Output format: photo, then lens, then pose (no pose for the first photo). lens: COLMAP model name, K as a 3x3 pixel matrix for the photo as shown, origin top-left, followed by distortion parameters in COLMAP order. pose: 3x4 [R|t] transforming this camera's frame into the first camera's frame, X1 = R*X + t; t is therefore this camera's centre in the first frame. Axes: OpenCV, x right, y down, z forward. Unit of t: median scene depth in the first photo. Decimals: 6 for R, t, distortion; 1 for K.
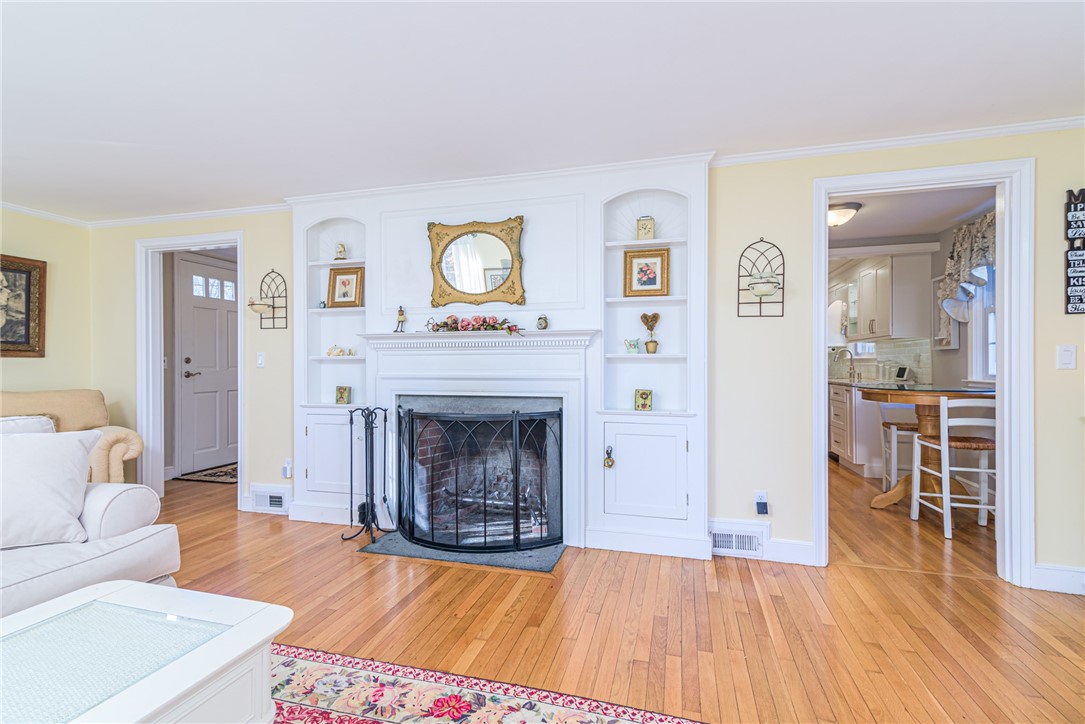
lens RADIAL K [[492.6, 0, 544.3], [0, 492.6, 364.8], [0, 0, 1]] dist [0.022800, -0.003559]
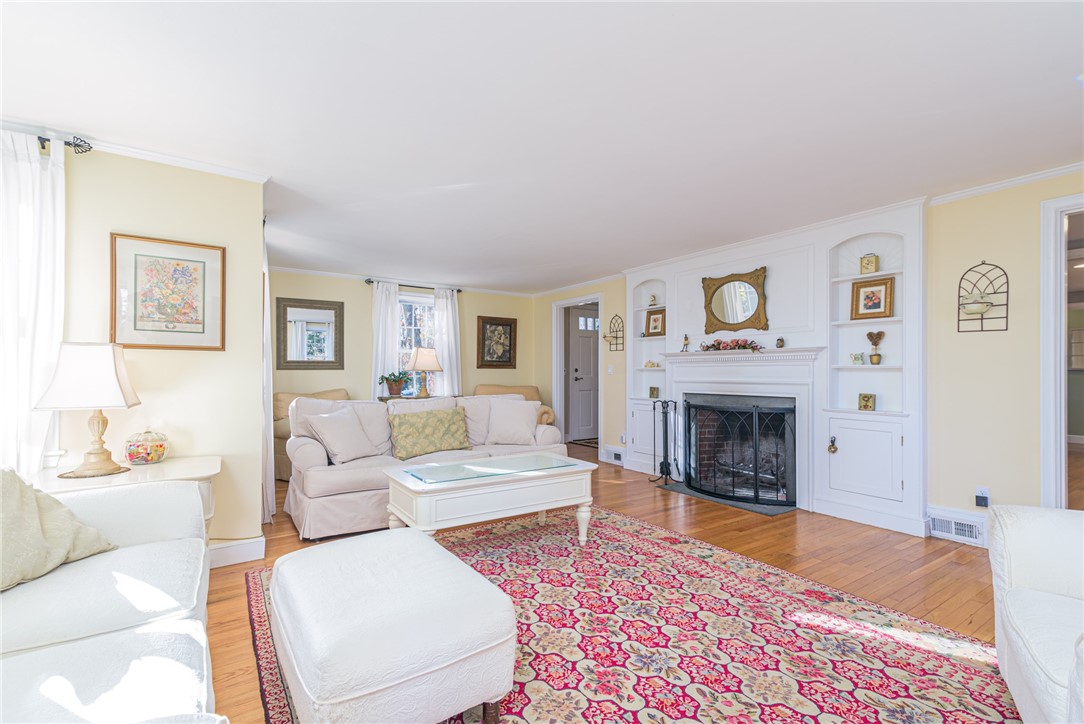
lens RADIAL K [[492.1, 0, 541.1], [0, 492.1, 375.2], [0, 0, 1]] dist [0.022800, -0.003559]
pose [[0.761785, 0.006136, -0.647800, 0.364196], [-0.004094, 0.999981, 0.004658, 0.001339], [0.647817, -0.000896, 0.761796, -0.455037]]
